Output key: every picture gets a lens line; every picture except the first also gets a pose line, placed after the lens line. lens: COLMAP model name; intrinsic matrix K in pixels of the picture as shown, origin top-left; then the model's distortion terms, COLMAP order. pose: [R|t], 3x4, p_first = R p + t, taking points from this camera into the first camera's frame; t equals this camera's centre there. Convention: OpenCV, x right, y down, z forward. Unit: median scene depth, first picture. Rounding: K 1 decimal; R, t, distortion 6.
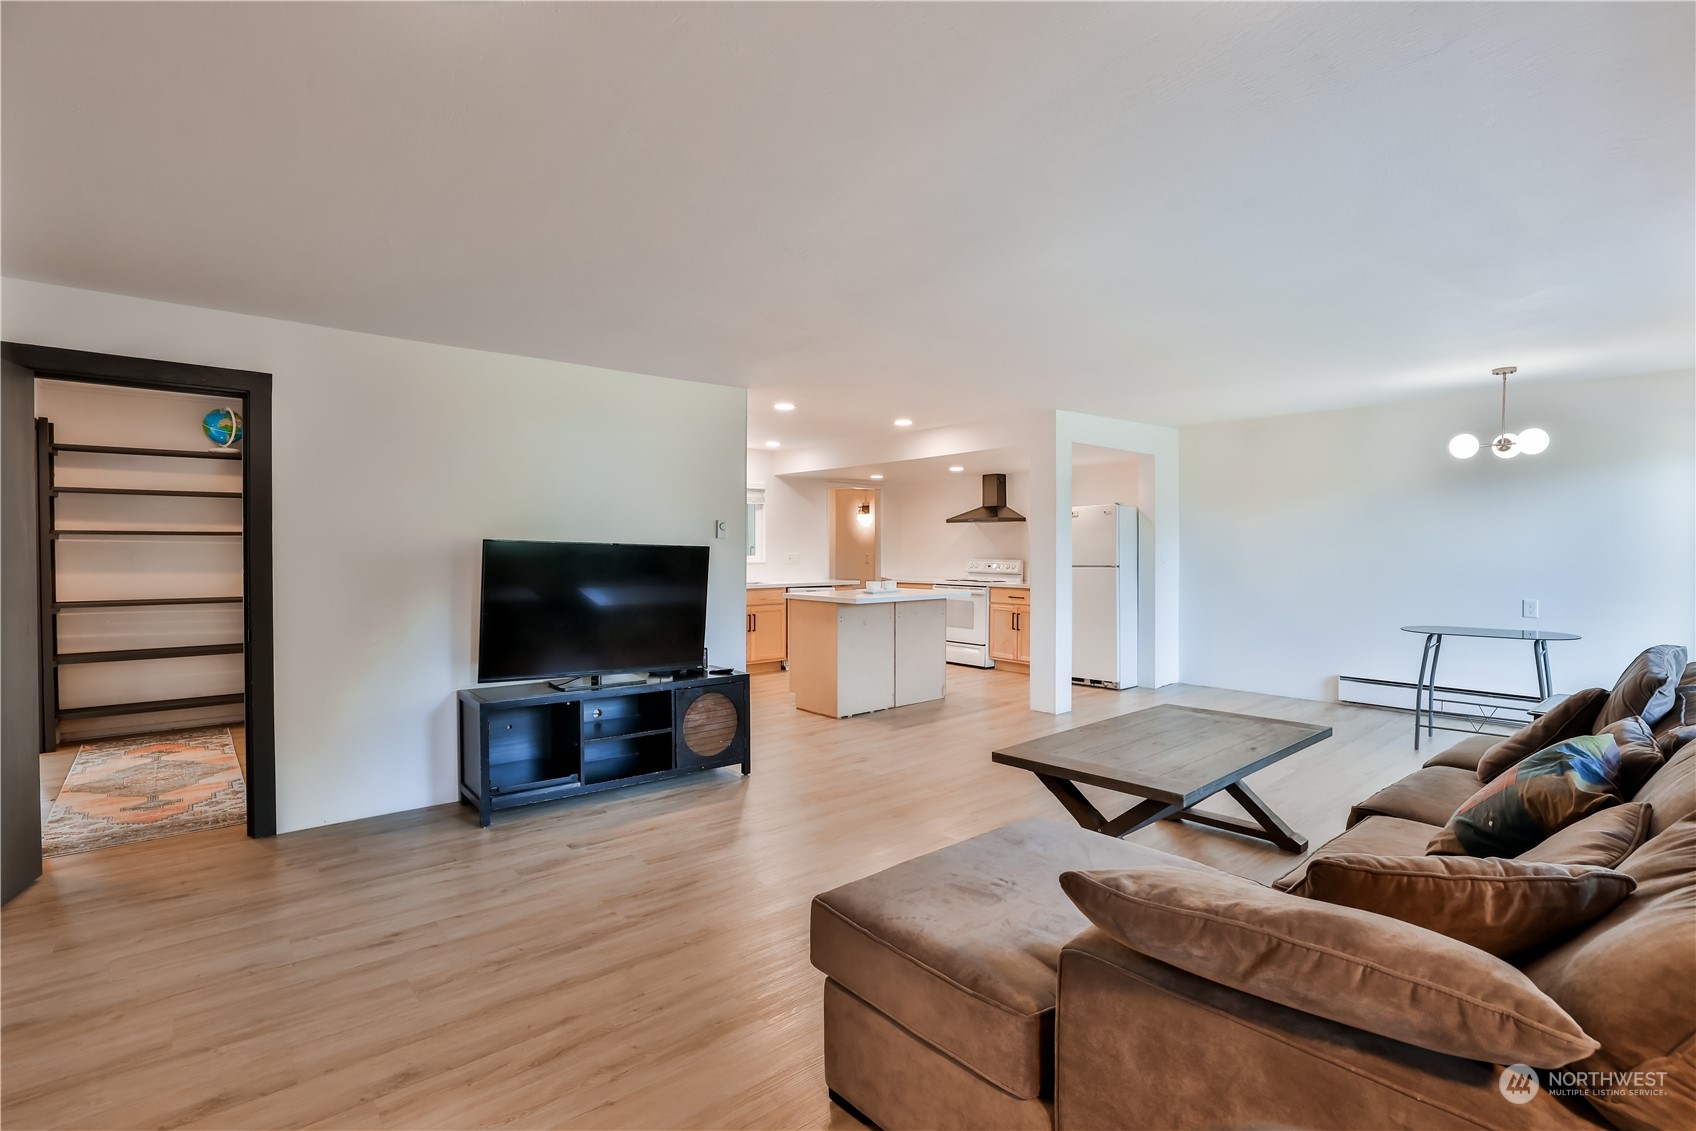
lens RADIAL K [[770.7, 0, 854.8], [0, 770.7, 560.8], [0, 0, 1]] dist [-0.048137, 0.017188]
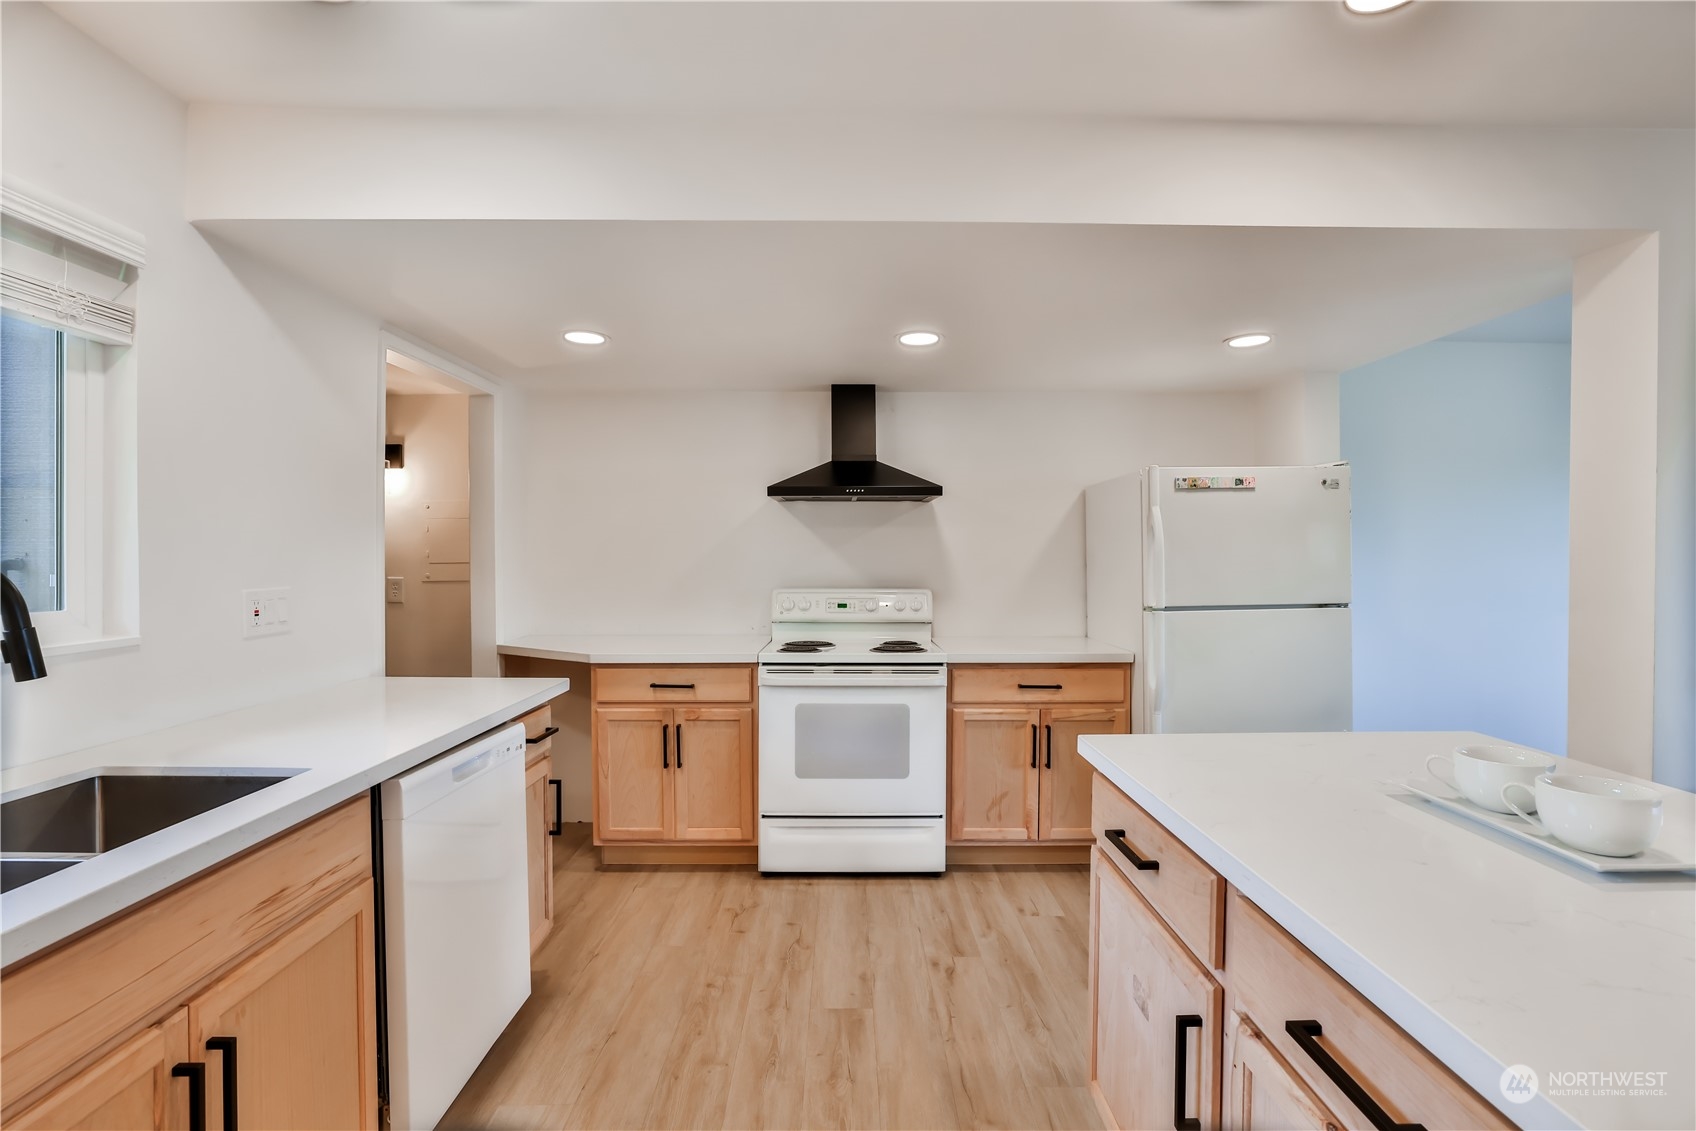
lens RADIAL K [[770.7, 0, 854.8], [0, 770.7, 560.8], [0, 0, 1]] dist [-0.048137, 0.017188]
pose [[0.650100, -0.004968, 0.759832, -0.143297], [0.013135, 0.999903, -0.004701, -0.015586], [-0.759735, 0.013037, 0.650102, 0.739824]]
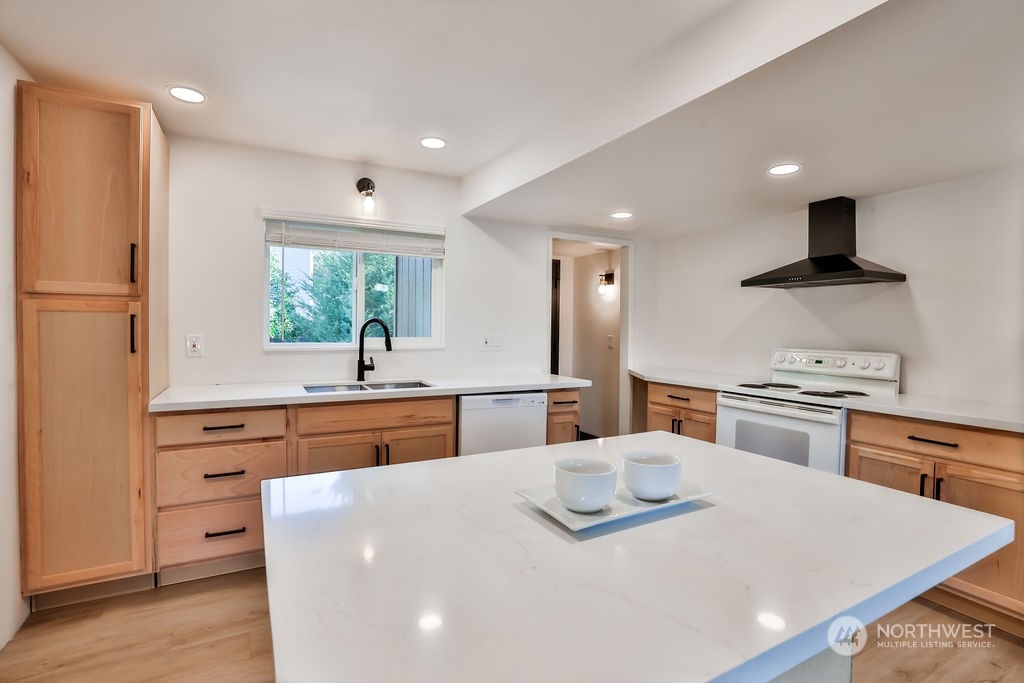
lens RADIAL K [[478.6, 0, 506.8], [0, 478.6, 339.4], [0, 0, 1]] dist [-0.048002, 0.019054]
pose [[0.975548, 0.016070, -0.219197, 0.024093], [-0.015033, 0.999867, 0.006398, -0.008675], [0.219271, -0.002947, 0.975660, 0.619978]]
